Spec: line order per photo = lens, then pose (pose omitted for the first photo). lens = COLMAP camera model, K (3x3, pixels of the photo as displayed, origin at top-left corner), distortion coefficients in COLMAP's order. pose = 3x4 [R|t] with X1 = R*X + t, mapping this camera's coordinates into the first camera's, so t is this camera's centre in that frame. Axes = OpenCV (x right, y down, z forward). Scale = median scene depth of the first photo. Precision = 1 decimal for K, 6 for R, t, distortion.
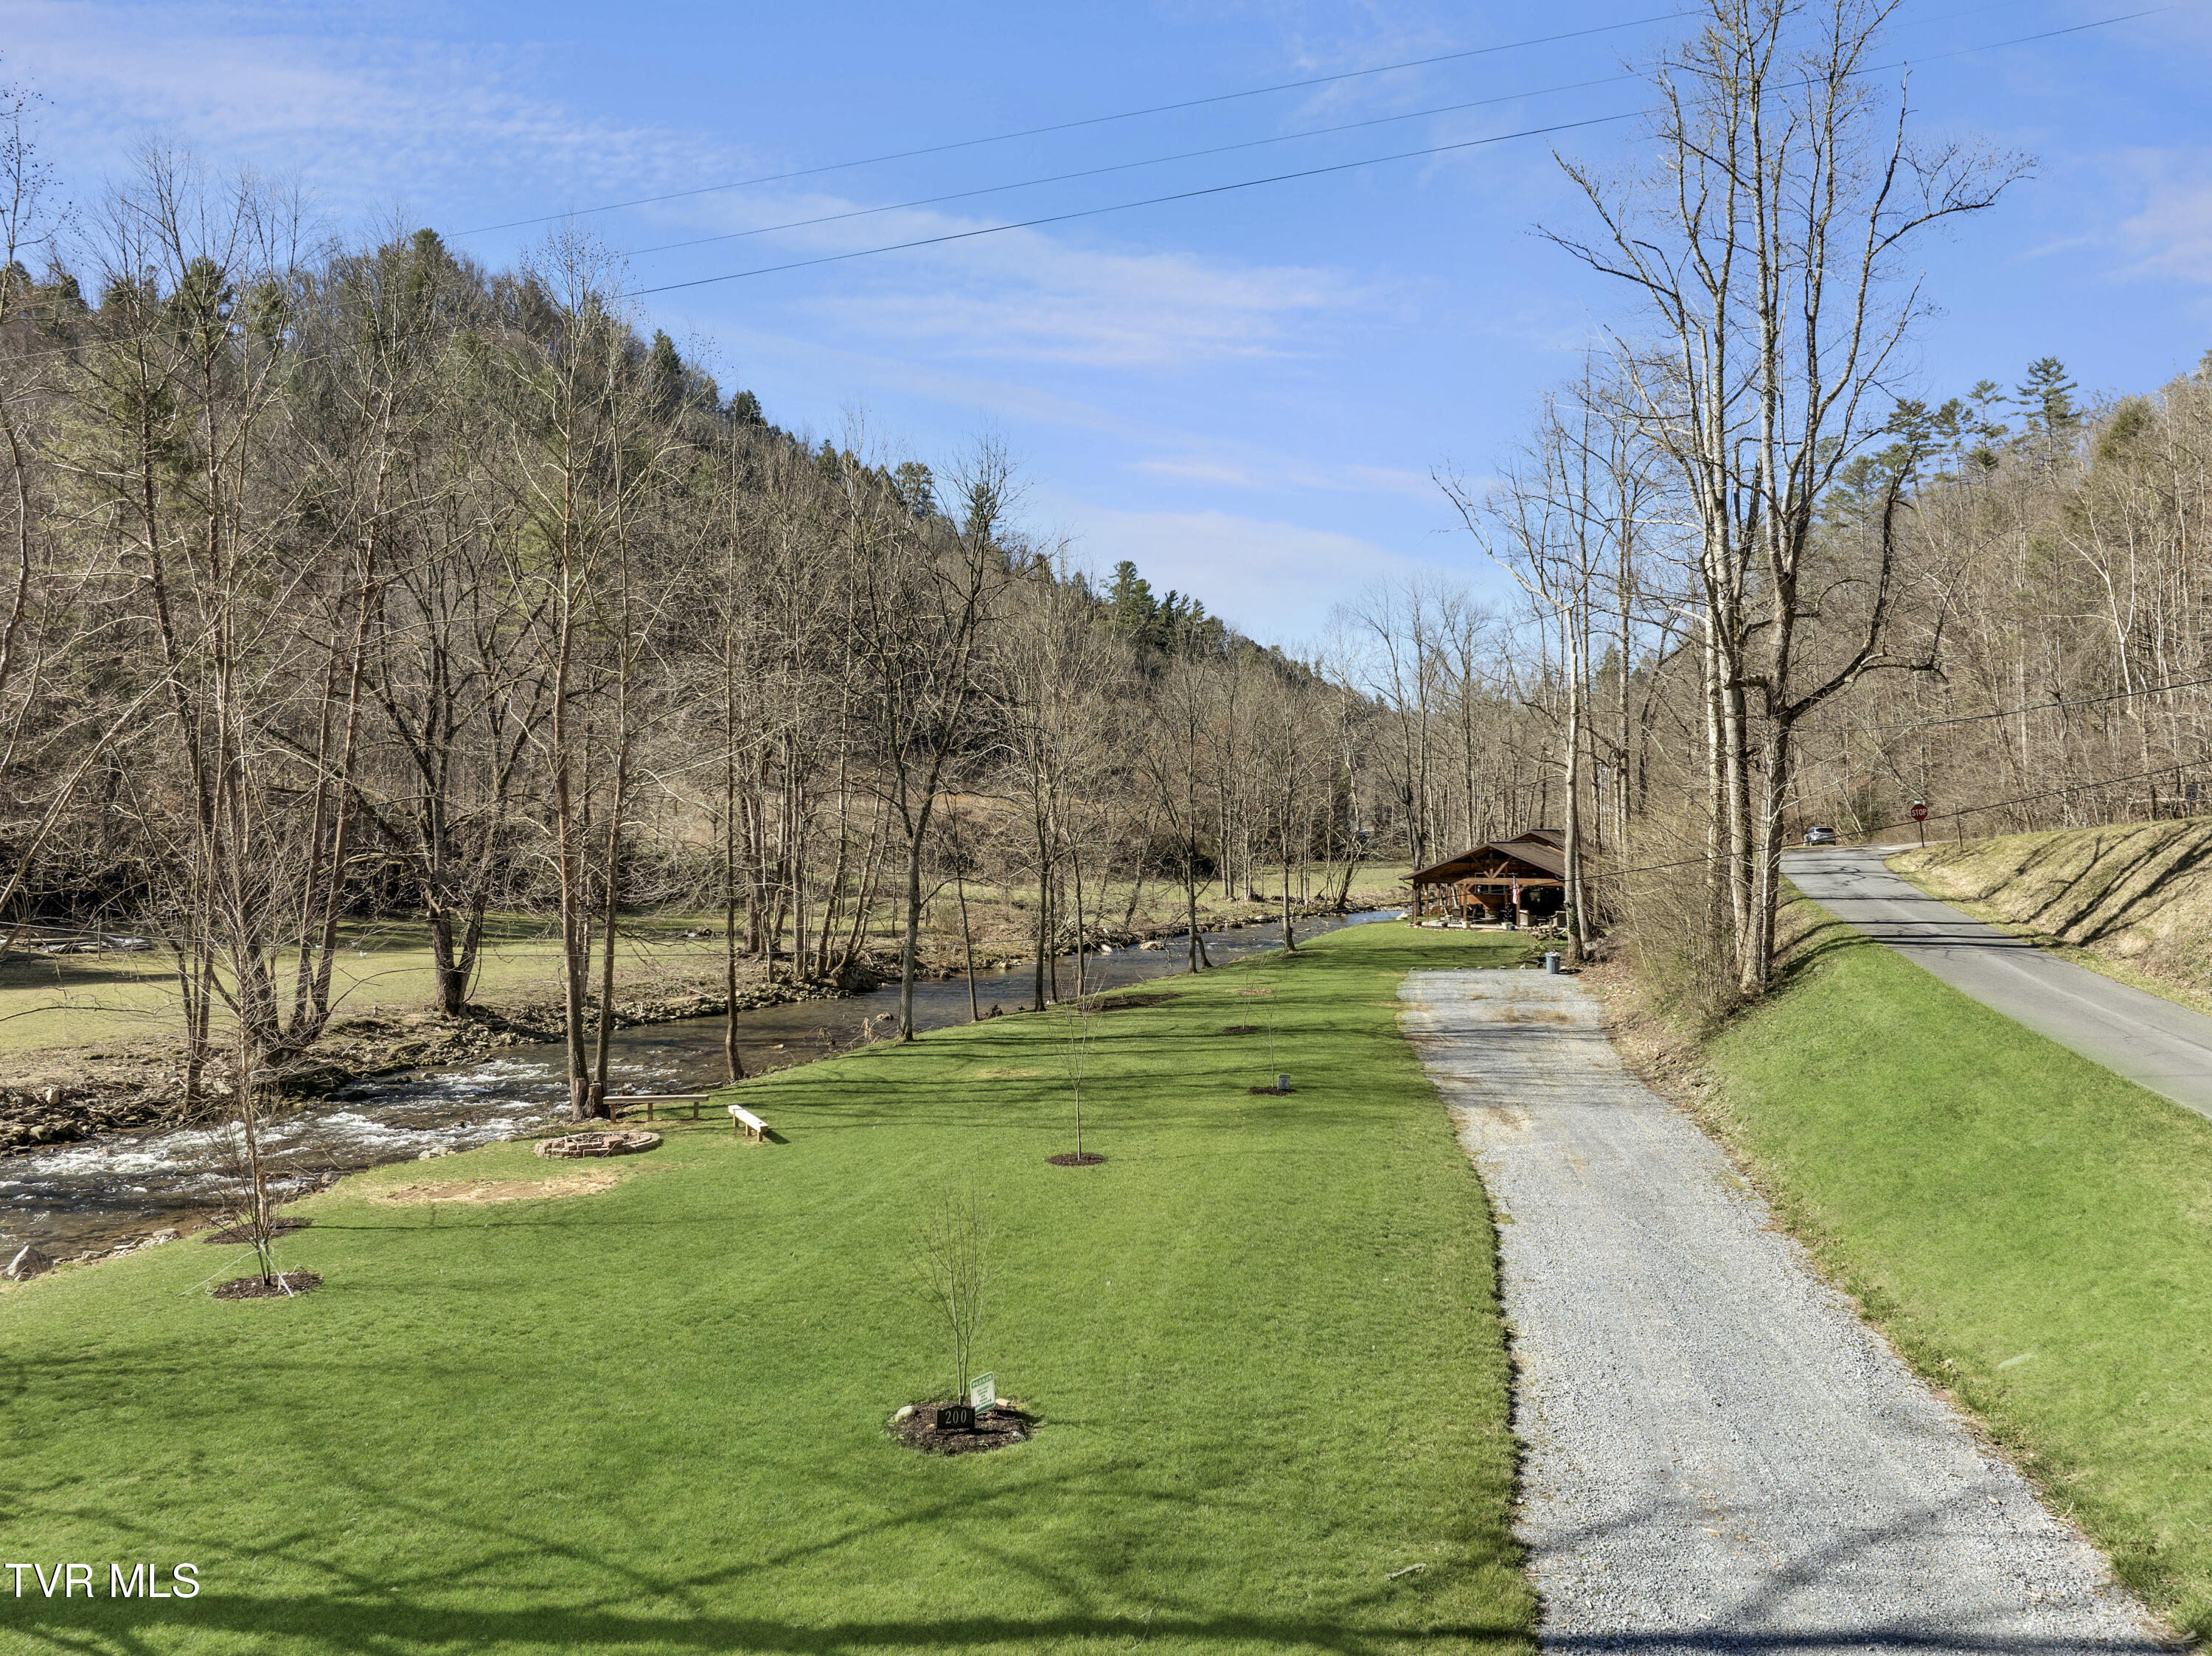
lens RADIAL K [[1550.8, 0, 1114.7], [0, 1550.8, 808.8], [0, 0, 1]] dist [-0.037418, 0.001076]
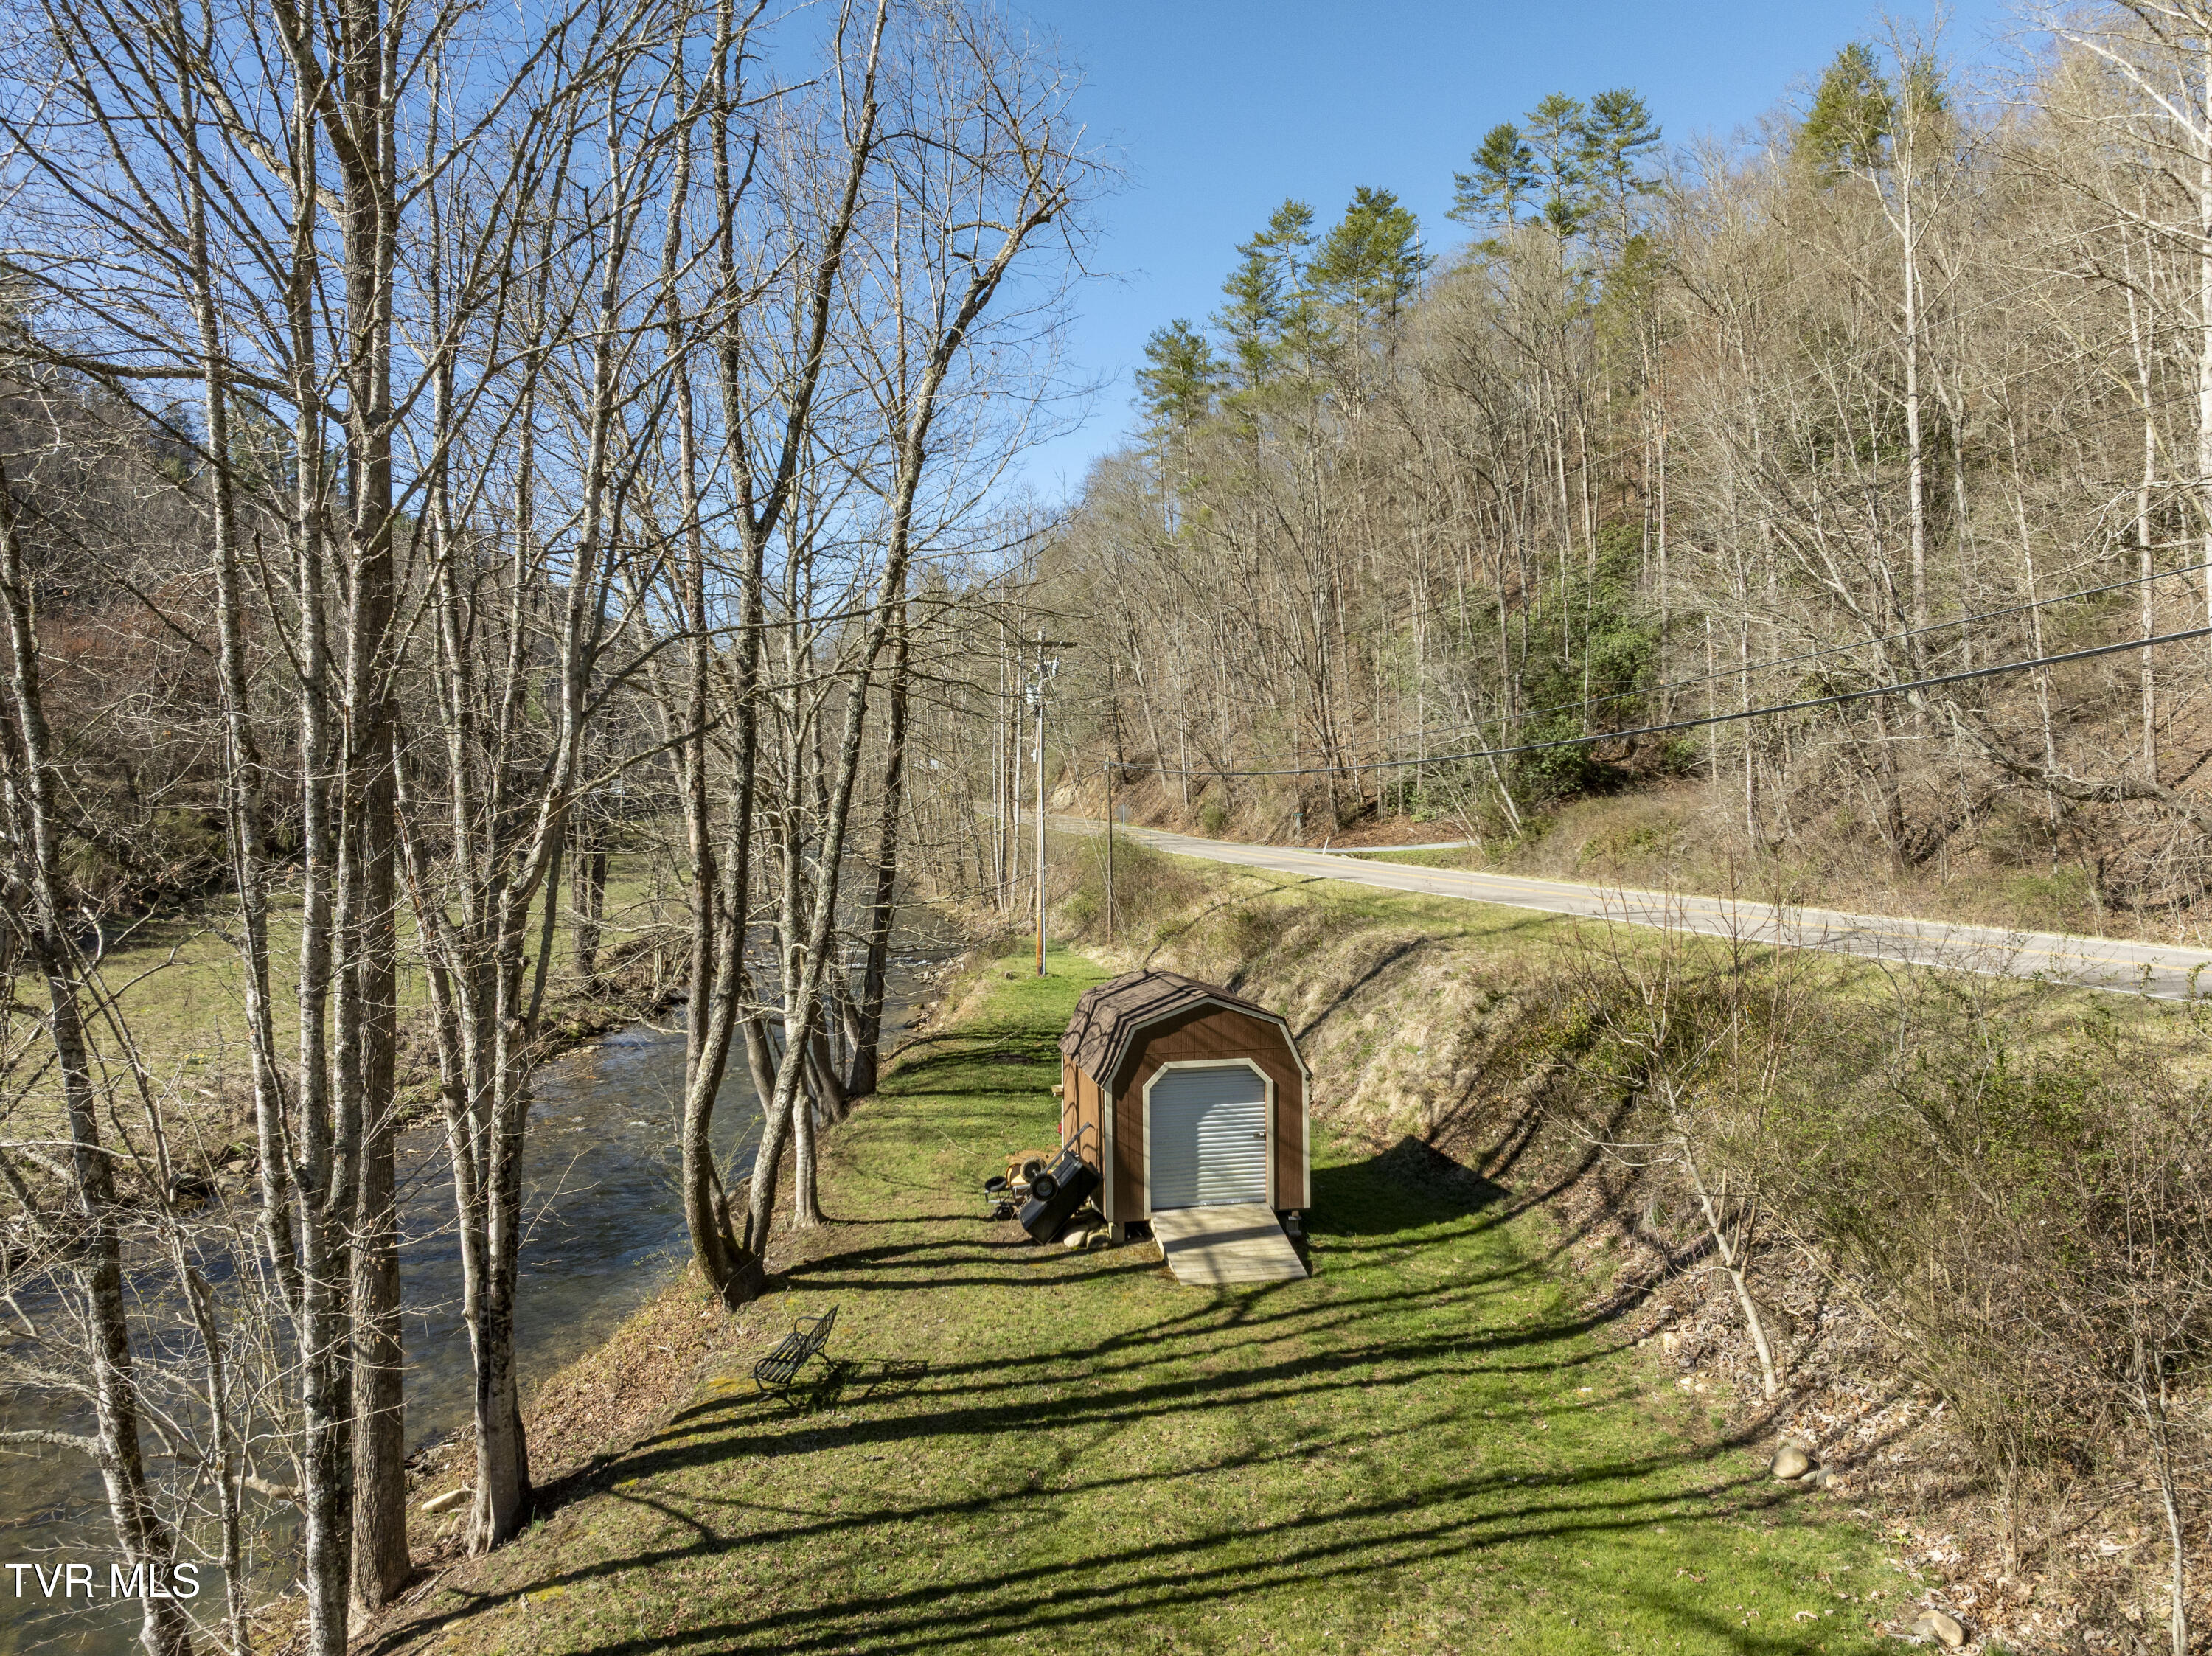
lens RADIAL K [[1565.6, 0, 1112.8], [0, 1565.6, 772.2], [0, 0, 1]] dist [-0.032162, -0.012130]
pose [[0.905220, 0.005113, 0.424913, 0.209299], [-0.007696, 0.999961, 0.004364, -0.002905], [-0.424874, -0.007220, 0.905224, 0.783970]]
